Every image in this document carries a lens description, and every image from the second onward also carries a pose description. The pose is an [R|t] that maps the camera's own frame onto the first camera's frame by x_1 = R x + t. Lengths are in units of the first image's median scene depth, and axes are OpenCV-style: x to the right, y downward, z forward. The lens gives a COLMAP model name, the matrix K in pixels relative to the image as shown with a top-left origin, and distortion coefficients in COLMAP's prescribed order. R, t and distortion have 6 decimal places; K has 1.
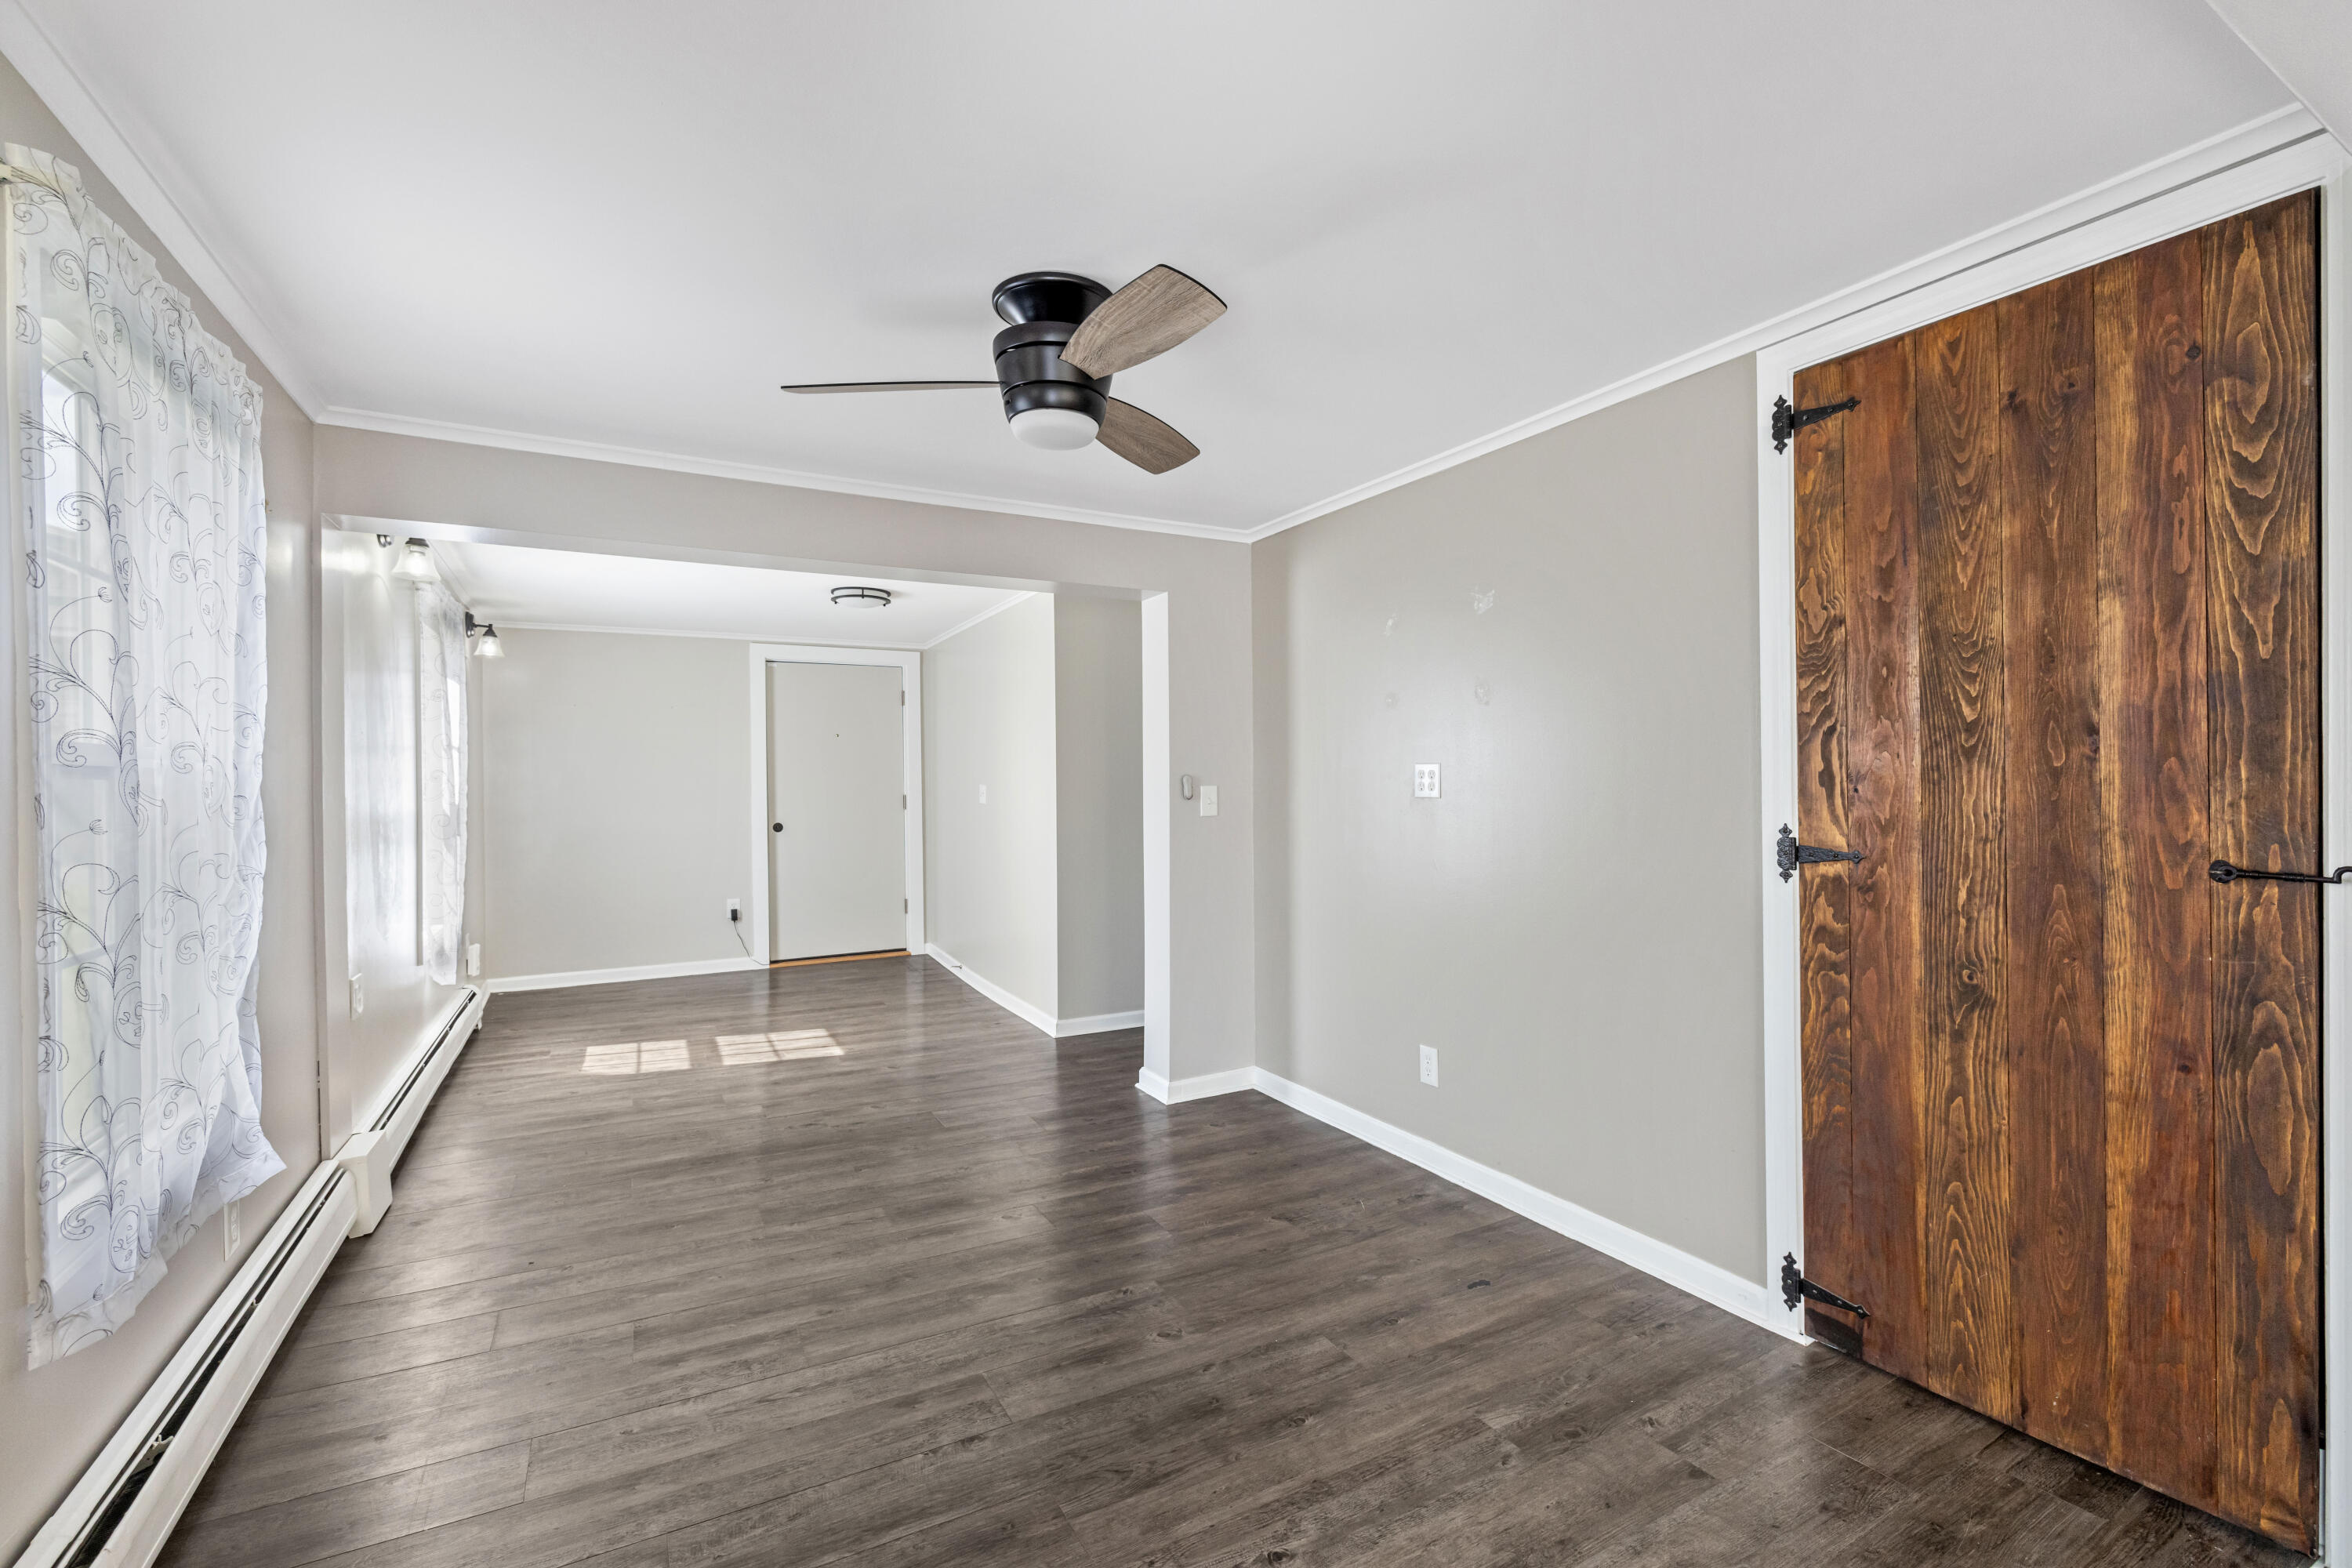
lens RADIAL K [[993.8, 0, 1173.0], [0, 993.8, 785.1], [0, 0, 1]] dist [0.001637, -0.001366]
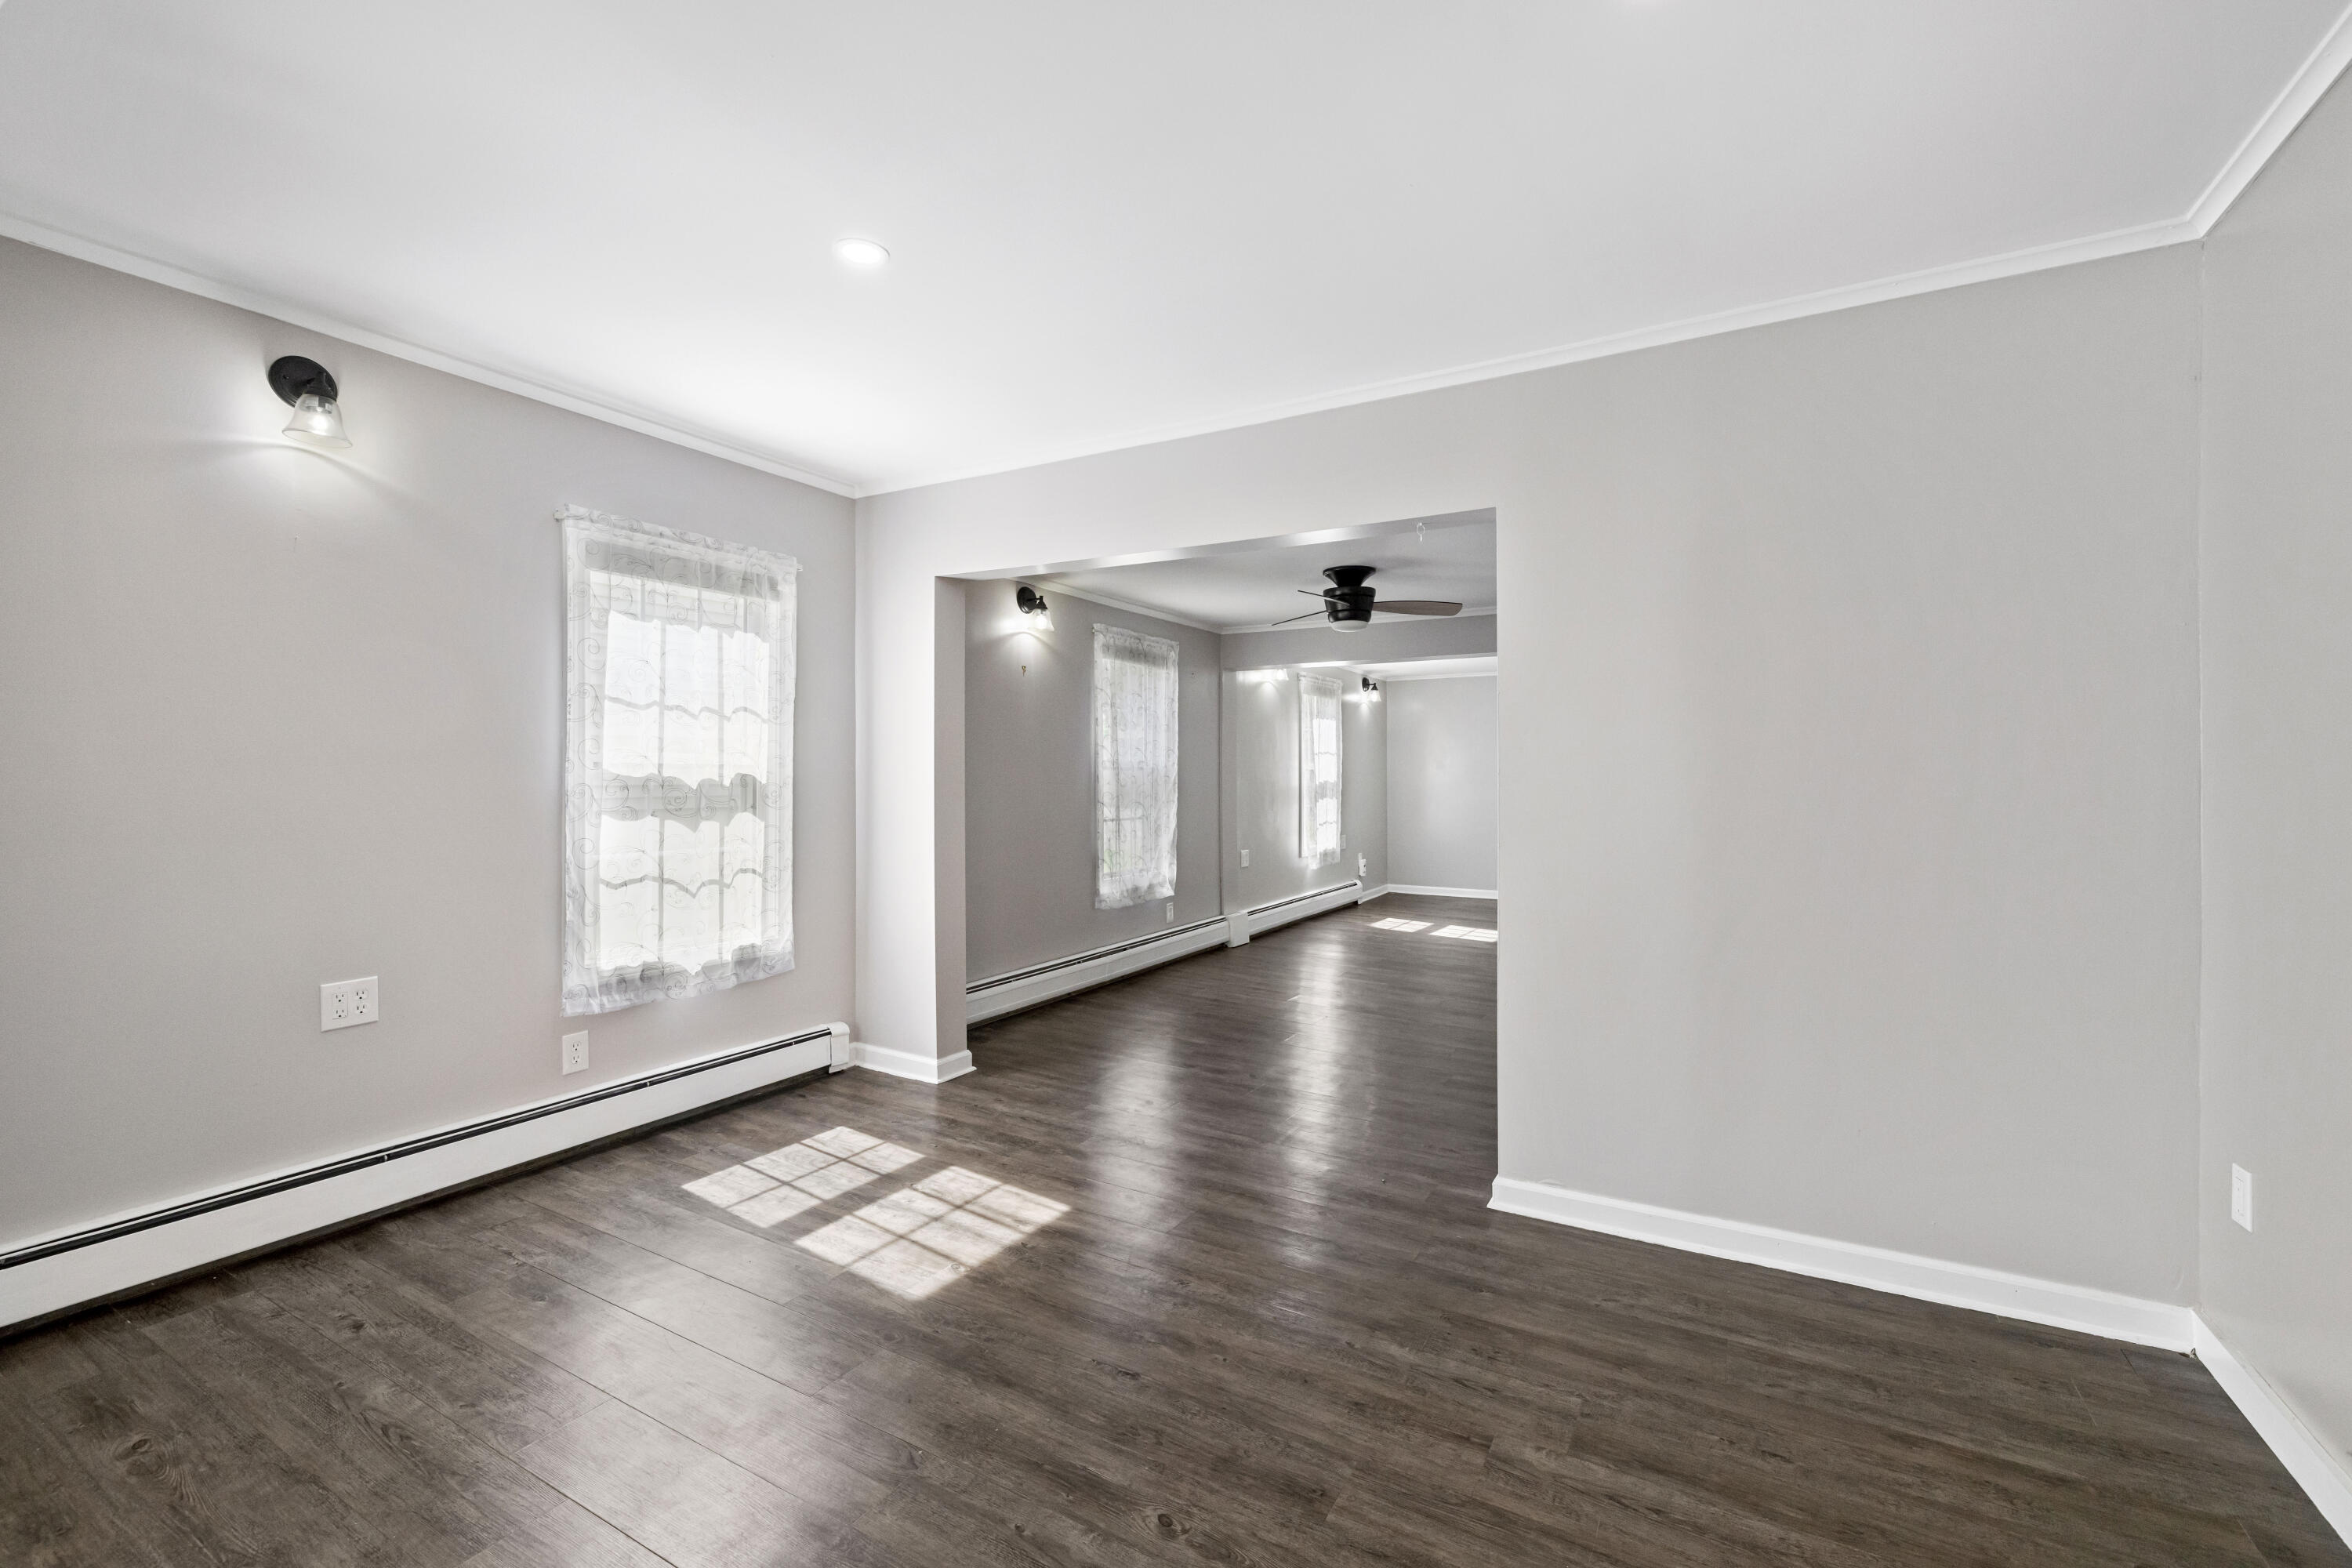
lens RADIAL K [[993.8, 0, 1197.0], [0, 993.8, 808.6], [0, 0, 1]] dist [0.001637, -0.001366]
pose [[0.521907, 0.040242, -0.852053, 0.893767], [-0.011662, 0.999130, 0.040045, -0.006379], [0.852923, -0.010963, 0.521922, -0.275235]]
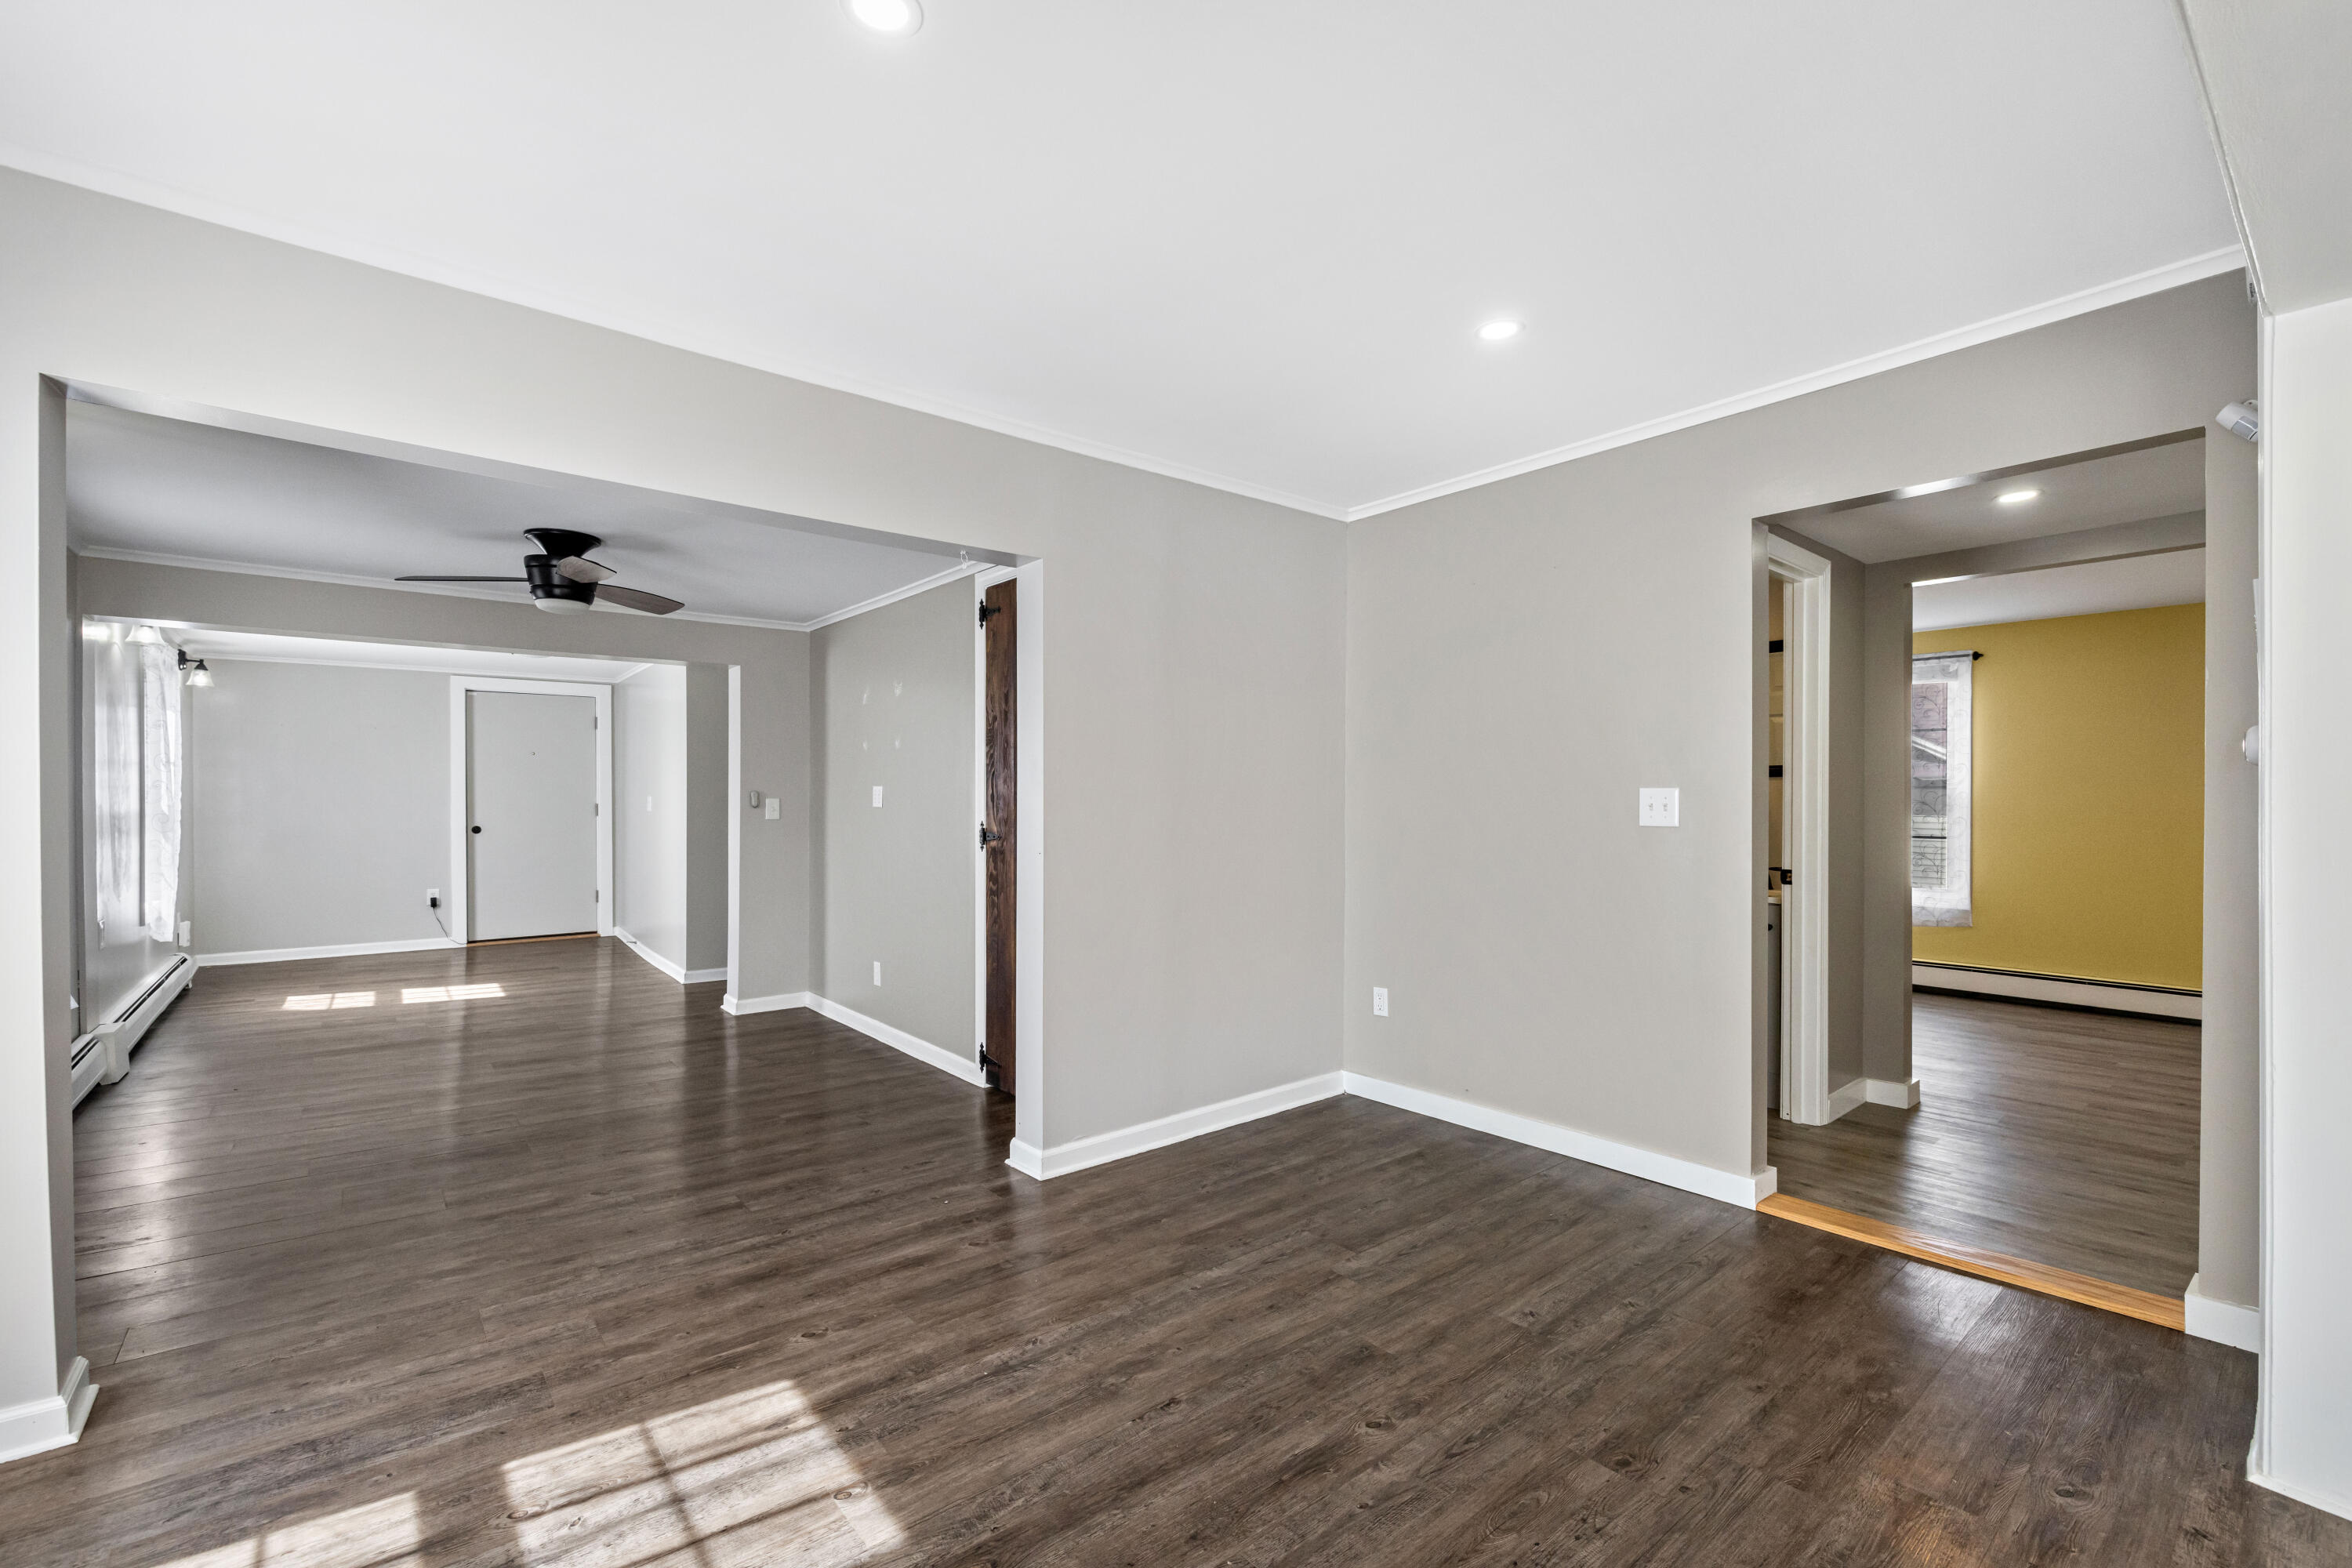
lens RADIAL K [[993.8, 0, 1168.8], [0, 993.8, 804.7], [0, 0, 1]] dist [0.001637, -0.001366]
pose [[0.984299, 0.010158, 0.176215, 0.353601], [-0.011028, 0.999931, 0.003958, -0.002817], [-0.176163, -0.005839, 0.984344, -0.541817]]
